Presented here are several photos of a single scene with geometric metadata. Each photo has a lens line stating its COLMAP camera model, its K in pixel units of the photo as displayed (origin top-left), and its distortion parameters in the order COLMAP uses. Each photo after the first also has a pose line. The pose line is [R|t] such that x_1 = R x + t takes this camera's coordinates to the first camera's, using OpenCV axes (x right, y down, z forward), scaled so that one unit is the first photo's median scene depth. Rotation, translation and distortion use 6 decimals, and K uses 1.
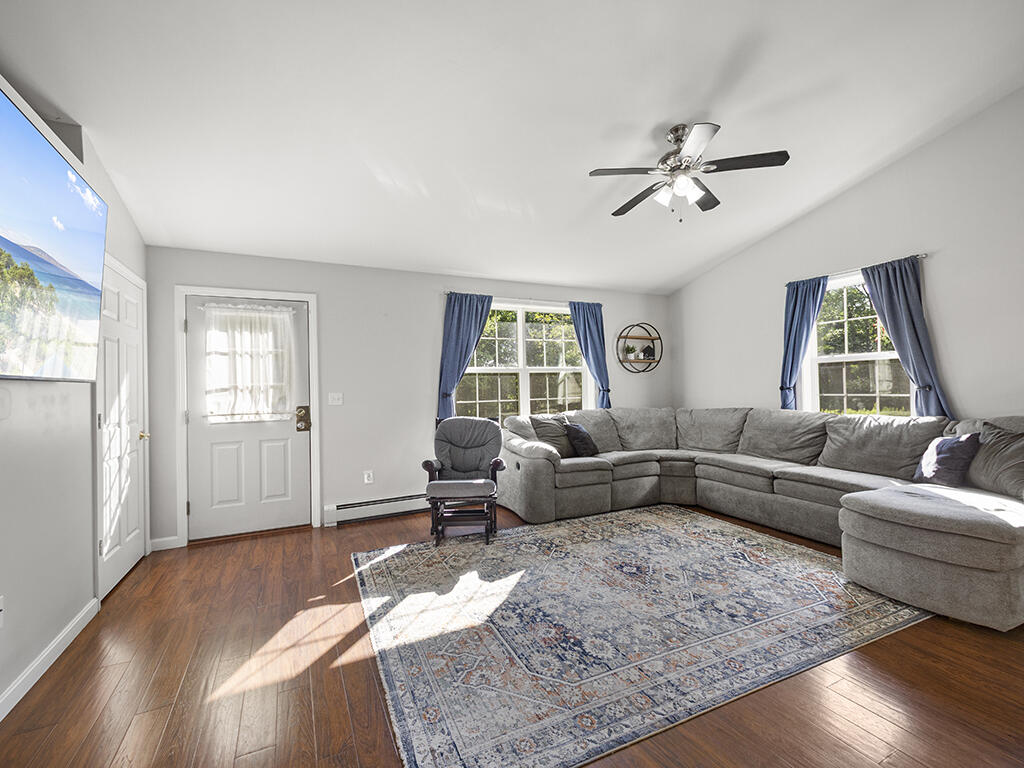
lens RADIAL K [[456.2, 0, 512.0], [0, 456.2, 384.0], [0, 0, 1]] dist [0.029616, -0.000062]
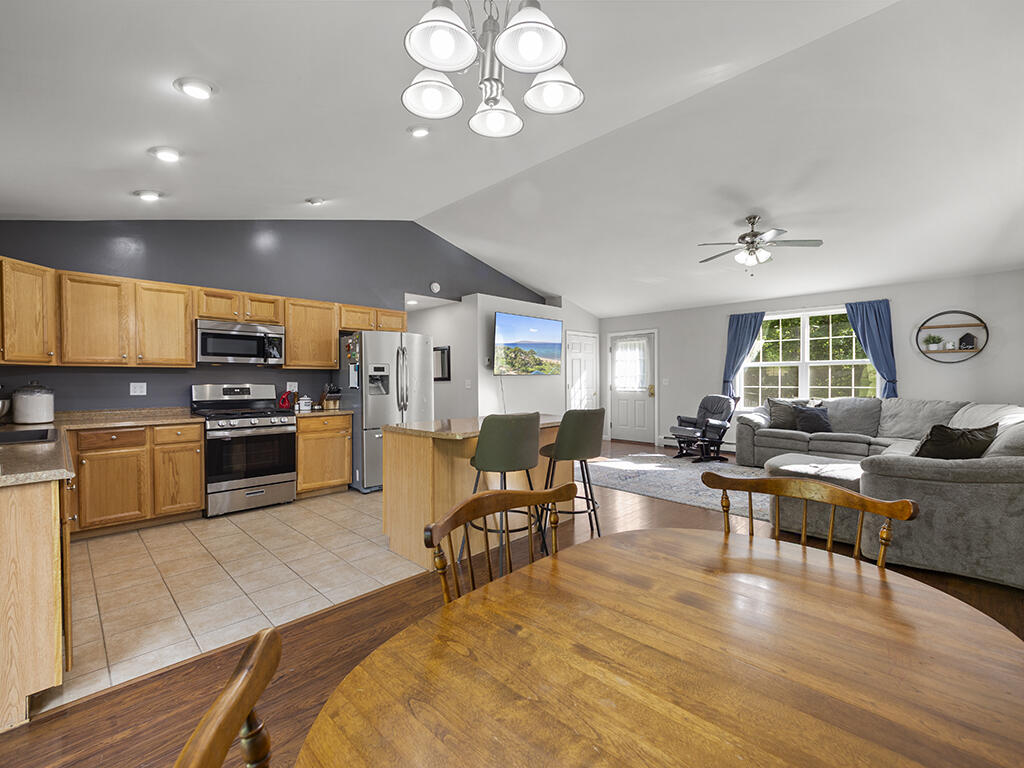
lens RADIAL K [[447.5, 0, 518.7], [0, 447.5, 382.6], [0, 0, 1]] dist [-0.003319, -0.000829]
pose [[0.341648, 0.028202, -0.939405, 1.259062], [0.008062, 0.999425, 0.032937, -0.033237], [0.939793, -0.018827, 0.341224, -0.232055]]
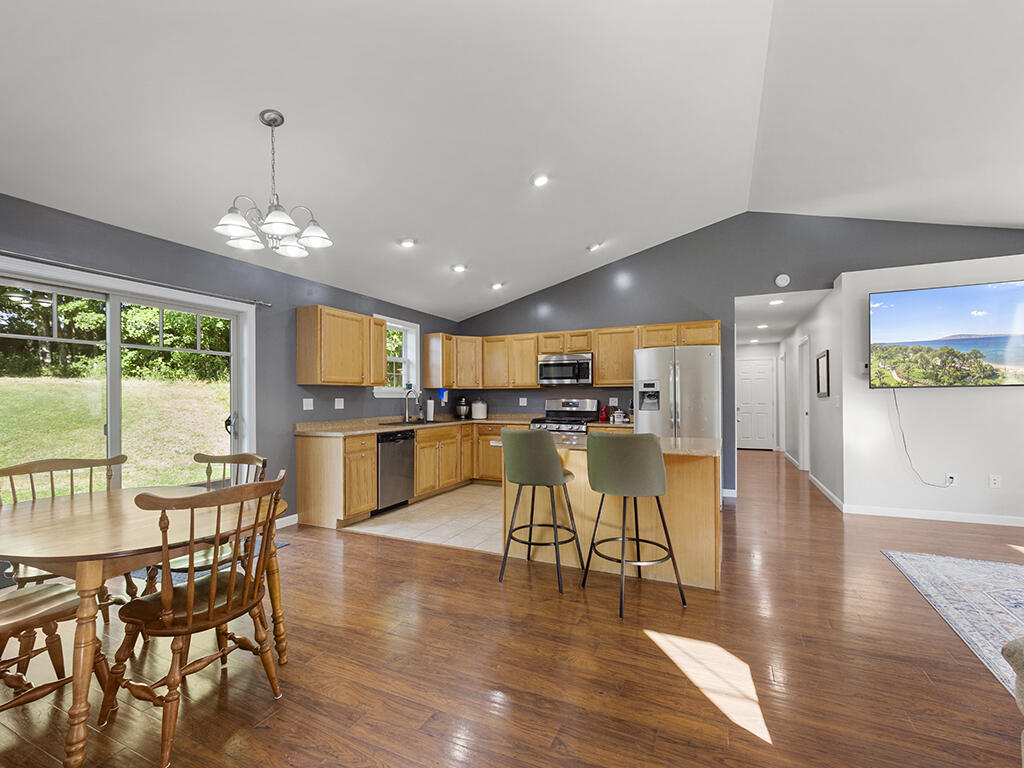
lens RADIAL K [[450.7, 0, 514.7], [0, 450.7, 396.9], [0, 0, 1]] dist [0.016524, -0.000621]
pose [[-0.778558, 0.027256, -0.626980, 1.067390], [0.030939, 0.999509, 0.005032, -0.018670], [0.626809, -0.015480, -0.779019, 0.579542]]
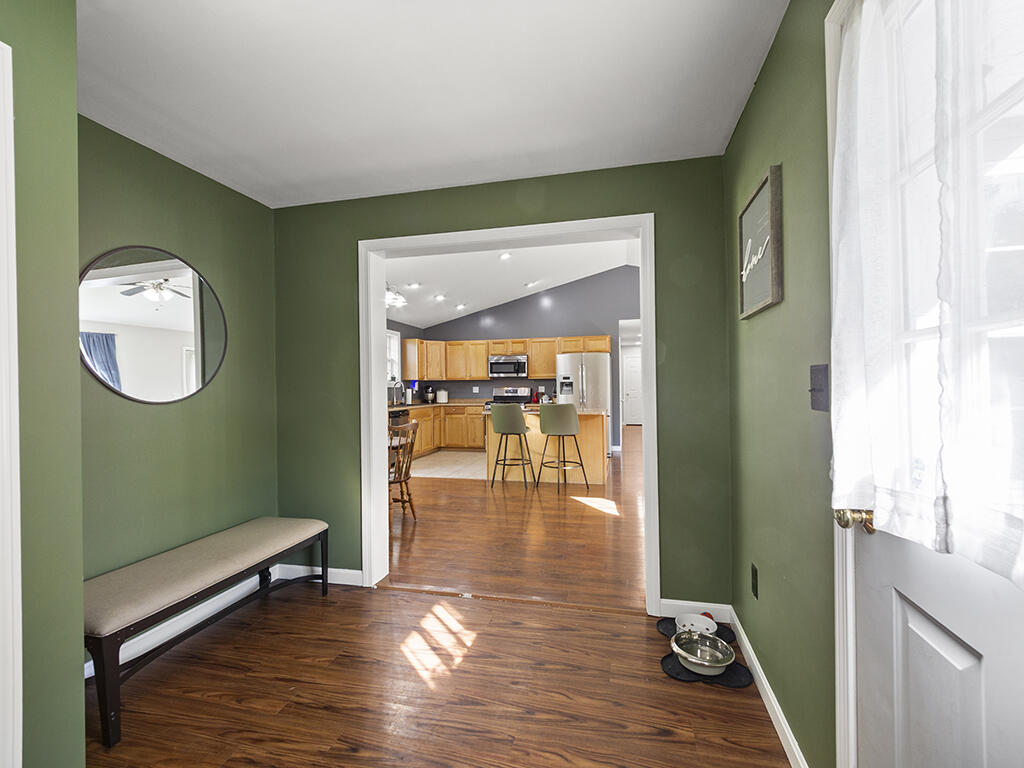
lens RADIAL K [[456.2, 0, 512.0], [0, 456.2, 384.0], [0, 0, 1]] dist [0.029616, -0.000062]
pose [[-0.644892, 0.027275, -0.763787, 1.629248], [0.034627, 0.999379, 0.006452, -0.028620], [0.763489, -0.022287, -0.645436, 0.917359]]
